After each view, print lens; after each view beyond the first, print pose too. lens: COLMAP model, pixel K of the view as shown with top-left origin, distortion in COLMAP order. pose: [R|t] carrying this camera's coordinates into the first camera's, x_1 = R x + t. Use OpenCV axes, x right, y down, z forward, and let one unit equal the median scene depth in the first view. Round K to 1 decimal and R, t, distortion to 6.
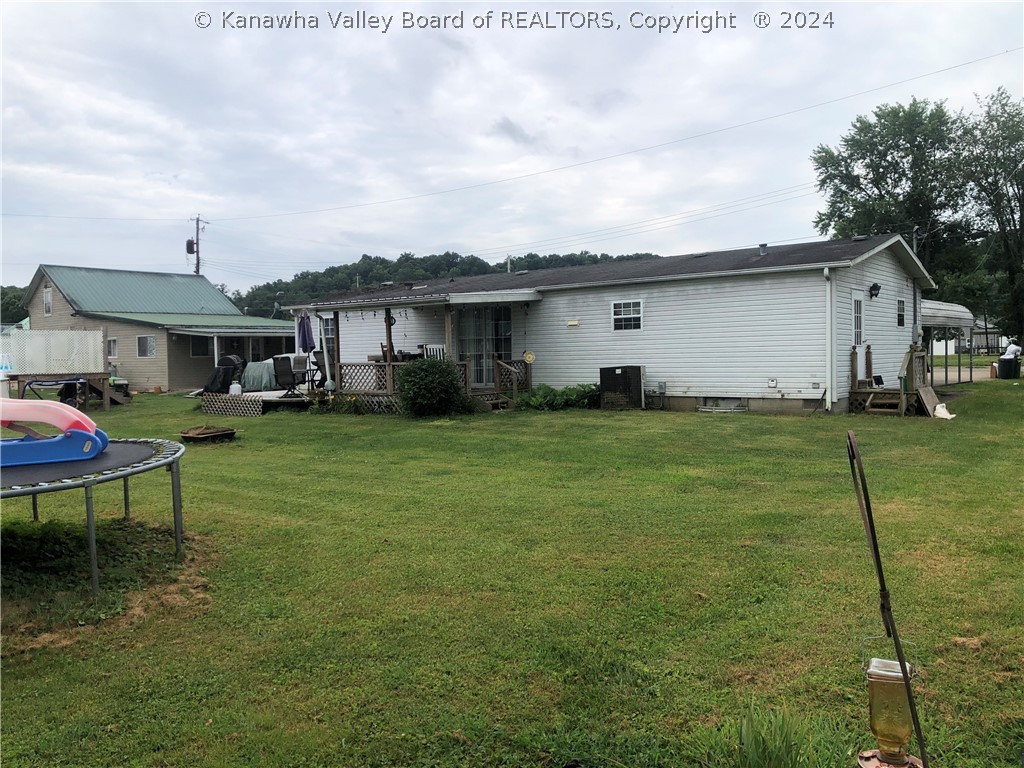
lens RADIAL K [[827.3, 0, 507.6], [0, 827.3, 378.3], [0, 0, 1]] dist [0.004904, 0.001804]
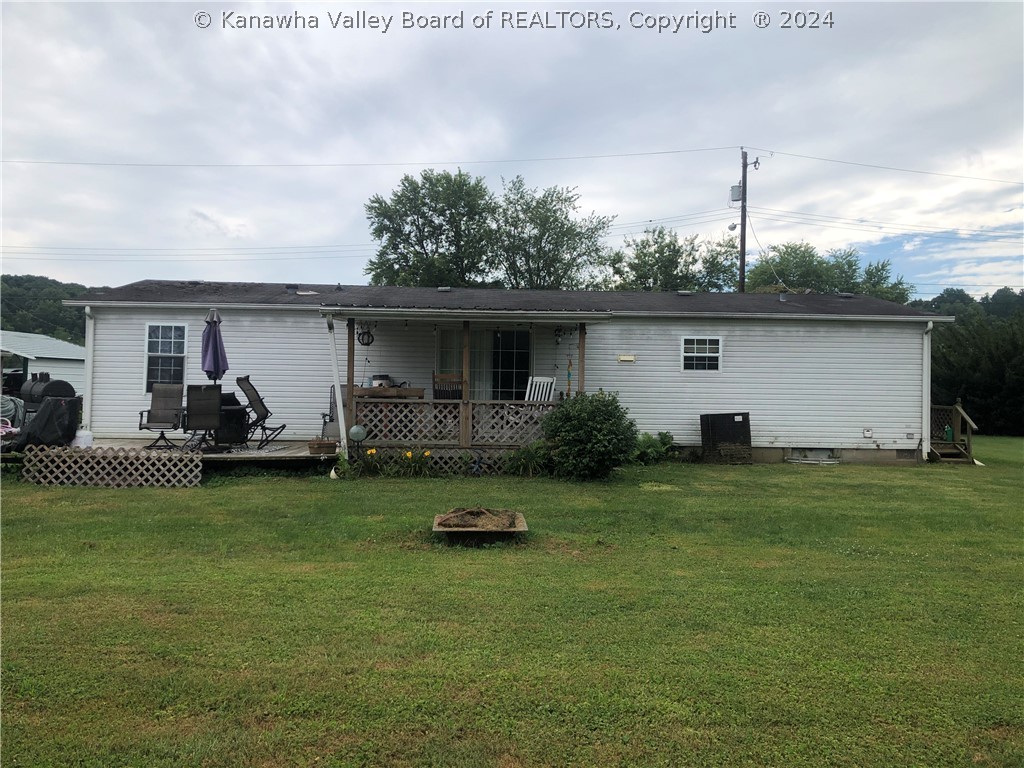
lens RADIAL K [[827.3, 0, 507.6], [0, 827.3, 378.3], [0, 0, 1]] dist [0.004904, 0.001804]
pose [[0.754906, 0.045752, 0.654235, -0.581027], [-0.011239, 0.998320, -0.056846, 0.001300], [-0.655737, 0.035560, 0.754151, 0.485242]]
